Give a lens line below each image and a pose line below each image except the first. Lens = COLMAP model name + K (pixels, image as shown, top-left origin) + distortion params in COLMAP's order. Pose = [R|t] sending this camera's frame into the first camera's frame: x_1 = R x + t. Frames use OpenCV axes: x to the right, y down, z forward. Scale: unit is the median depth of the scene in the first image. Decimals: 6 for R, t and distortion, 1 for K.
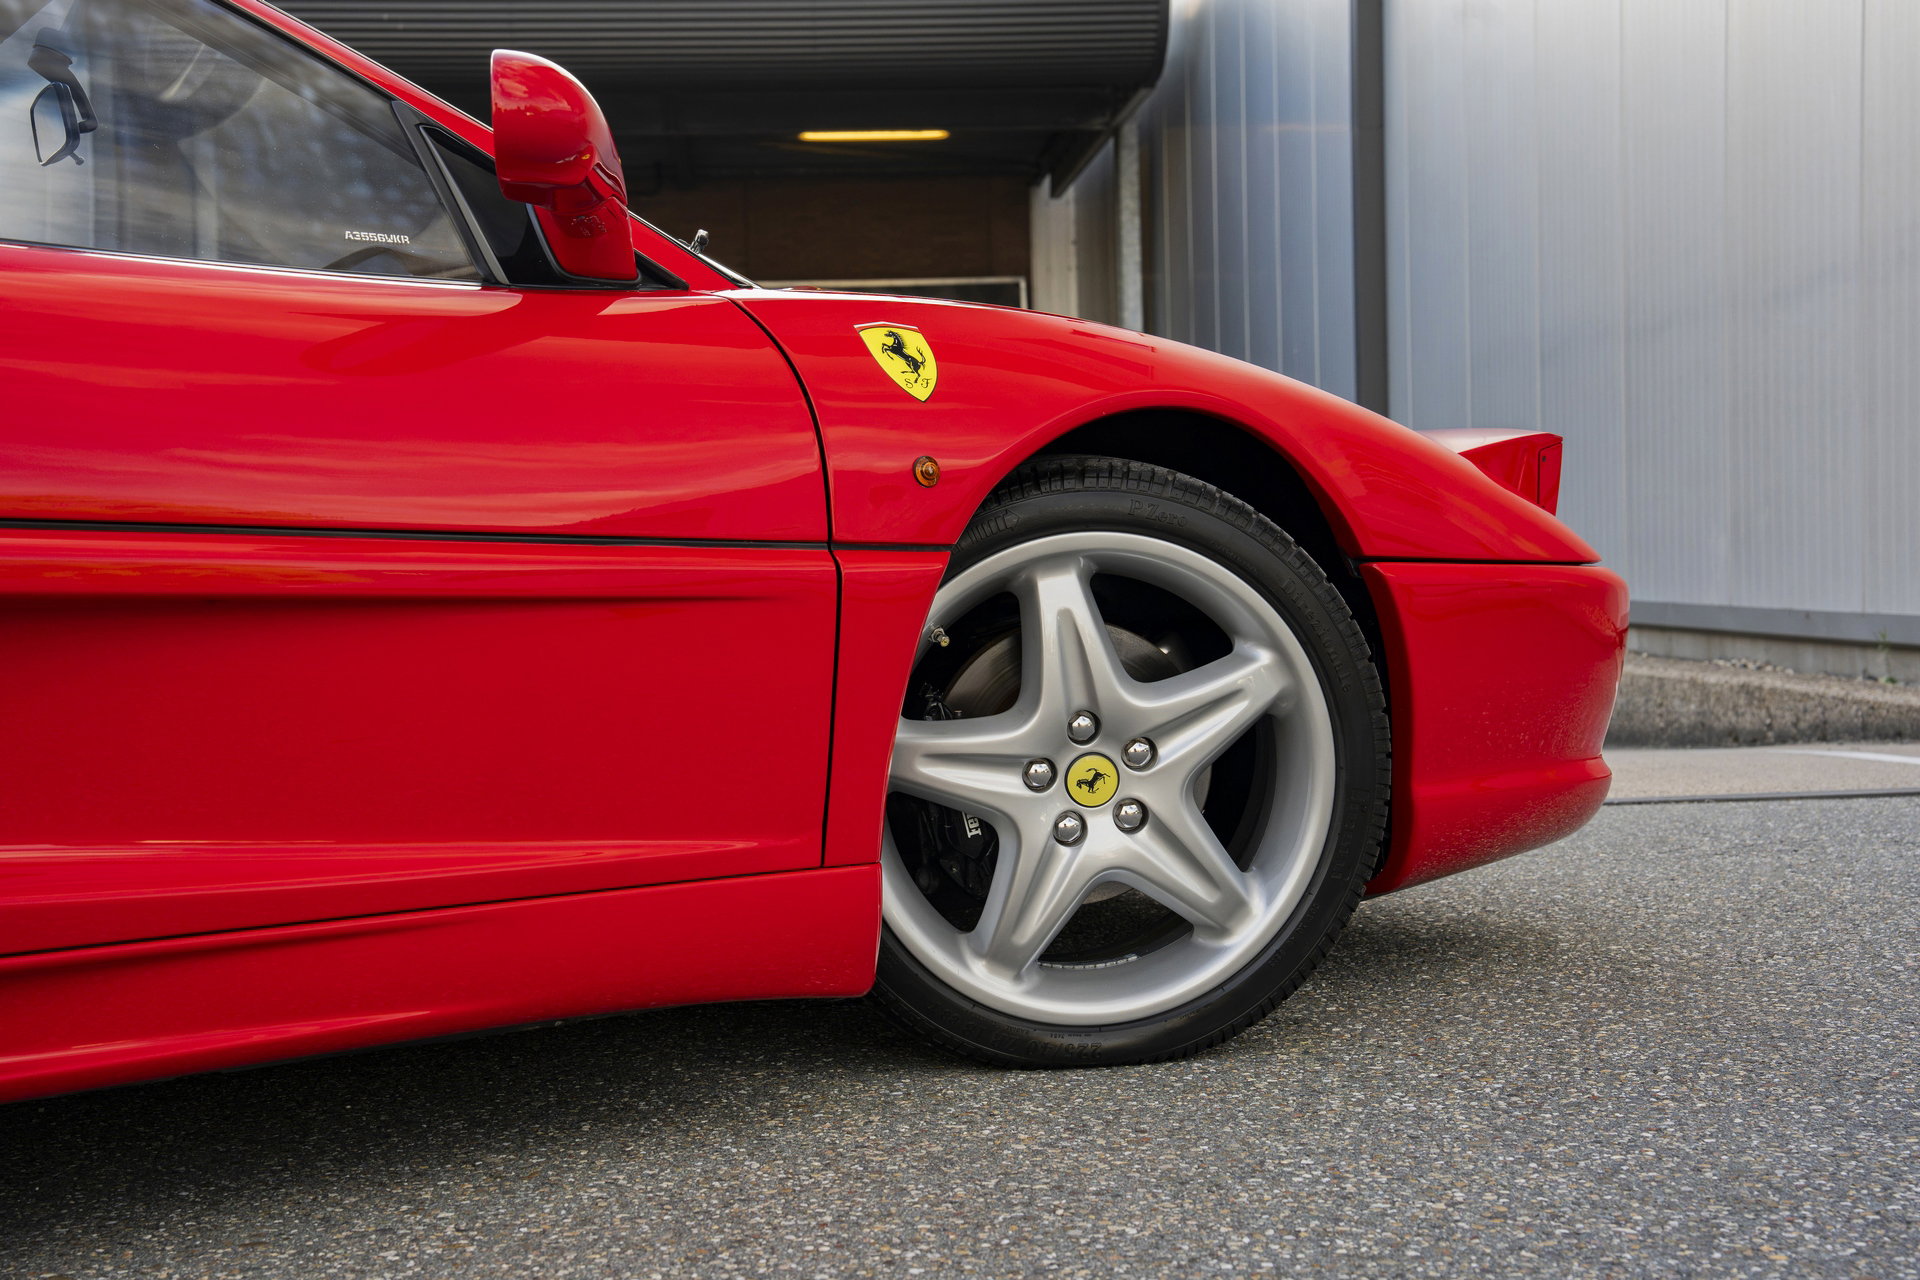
lens RADIAL K [[2451.8, 0, 960.3], [0, 2451.8, 639.7], [0, 0, 1]] dist [0.131235, 0.009450]
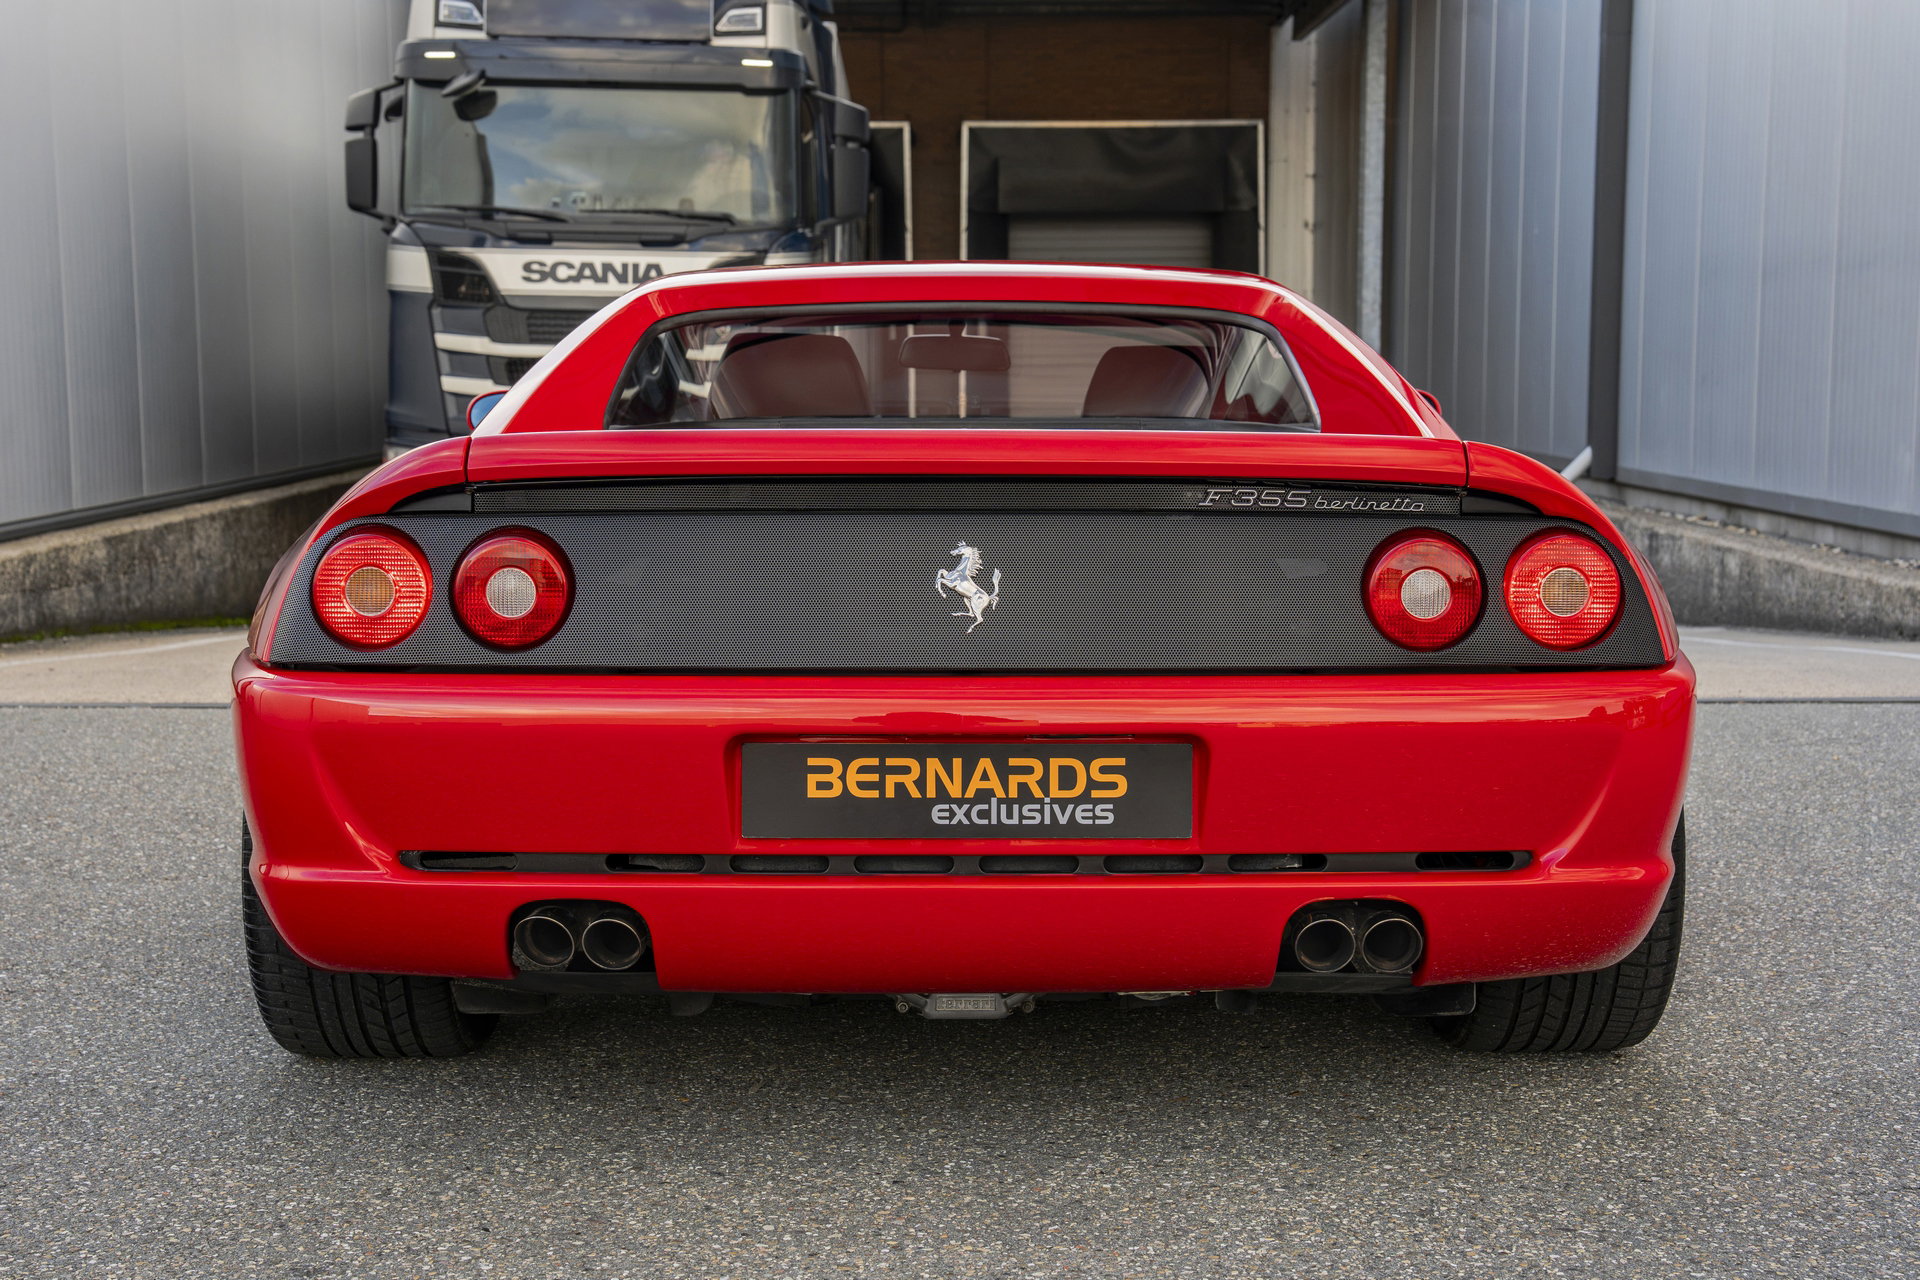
lens RADIAL K [[2668.7, 0, 956.1], [0, 2668.7, 637.6], [0, 0, 1]] dist [0.146531, 0.090312]
pose [[0.997255, 0.031910, -0.066814, -0.050771], [-0.026936, 0.996889, 0.074068, -0.040201], [0.068970, -0.072065, 0.995012, -0.316046]]
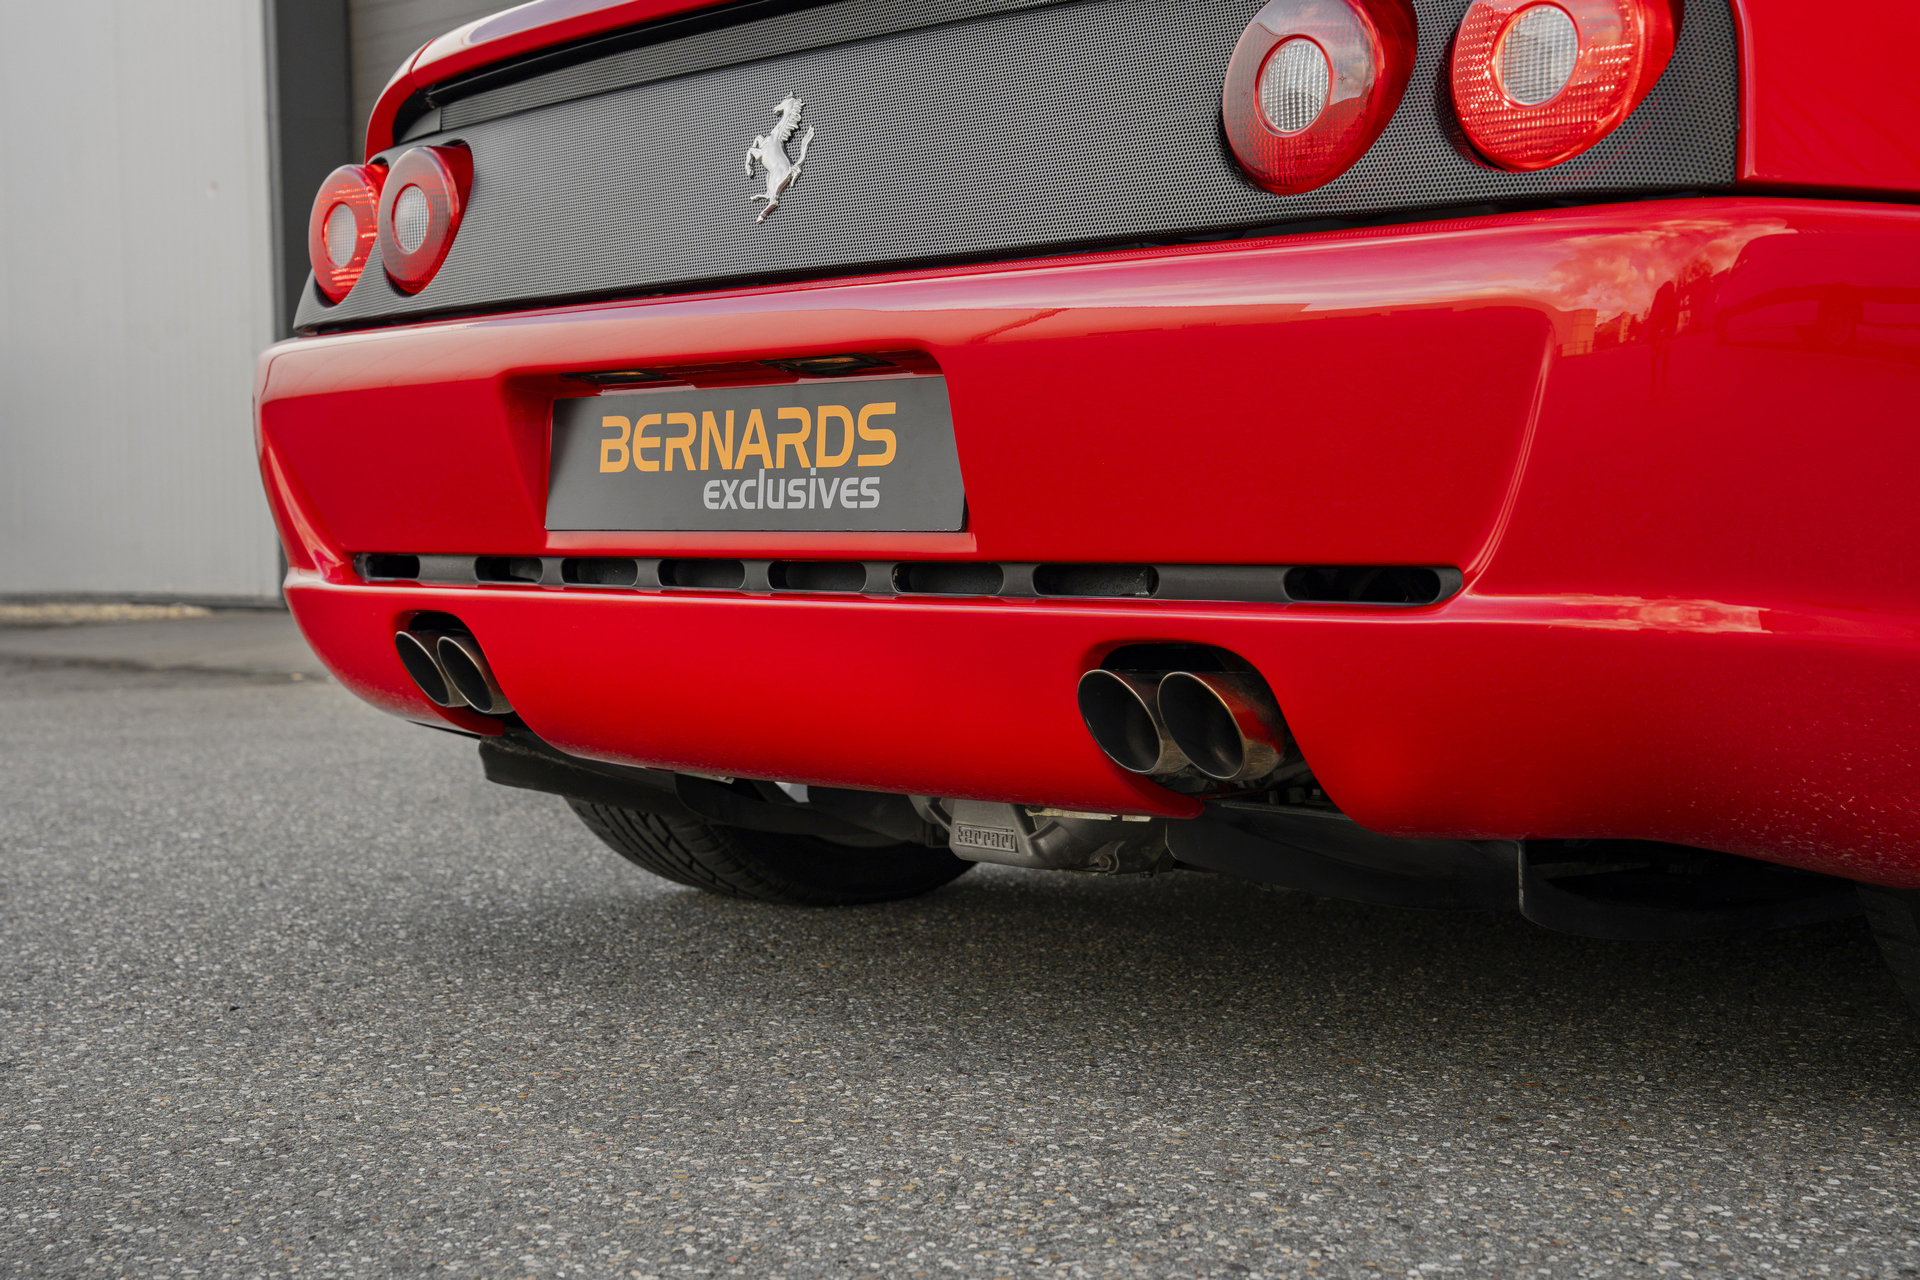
lens RADIAL K [[2811.3, 0, 960.0], [0, 2811.3, 640.0], [0, 0, 1]] dist [0.164969, -0.012474]
pose [[0.608097, 0.055239, -0.791938, 0.130642], [-0.031380, 0.998469, 0.045548, 0.008471], [0.793242, -0.002847, 0.608900, -0.108370]]
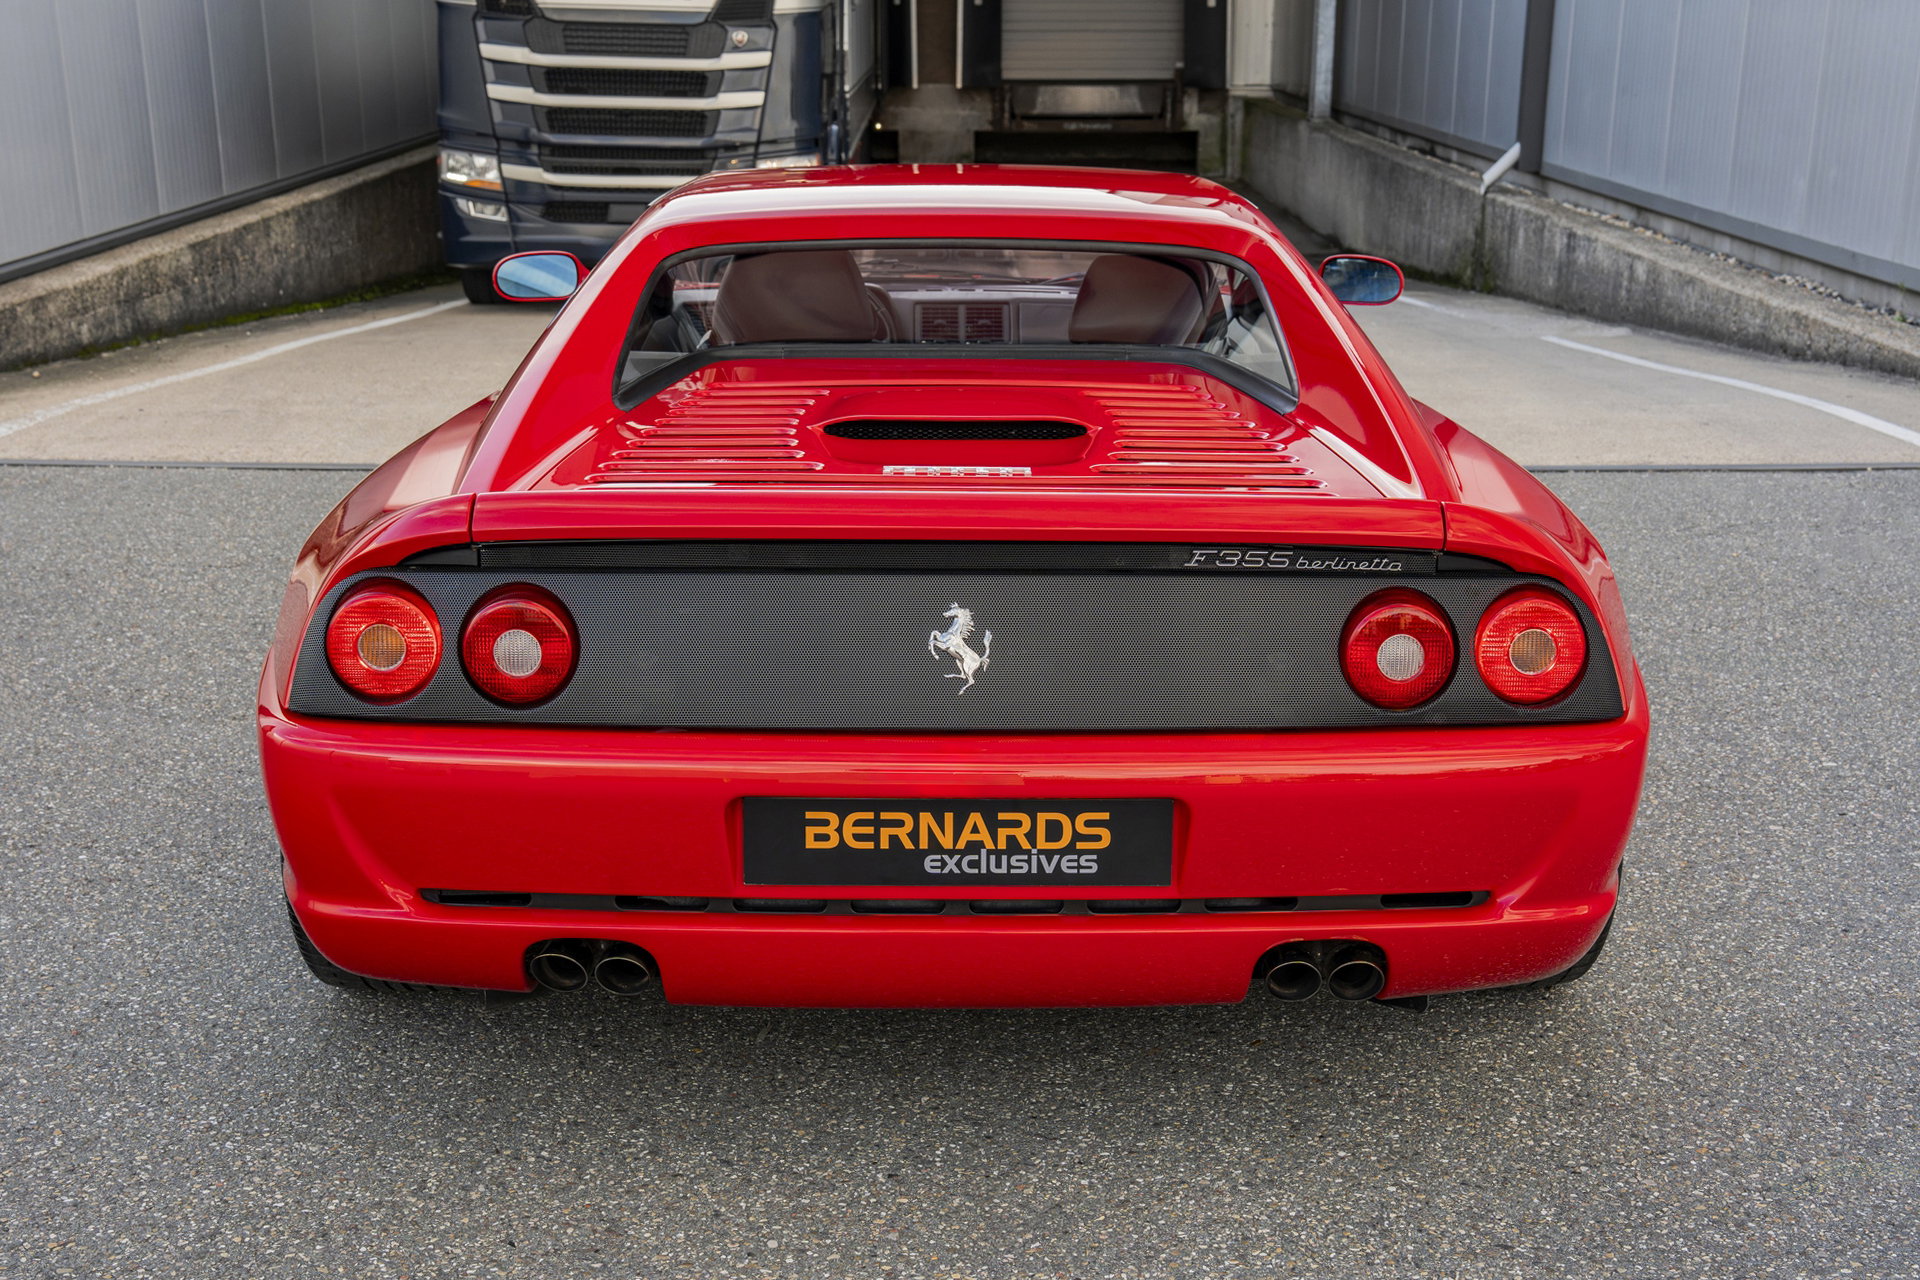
lens RADIAL K [[2283.6, 0, 977.8], [0, 2283.6, 649.9], [0, 0, 1]] dist [0.038353, 0.173878]
pose [[0.997658, 0.048259, -0.048479, -0.055317], [-0.034579, 0.967292, 0.251296, -0.097568], [0.059020, -0.249031, 0.966695, -0.267238]]
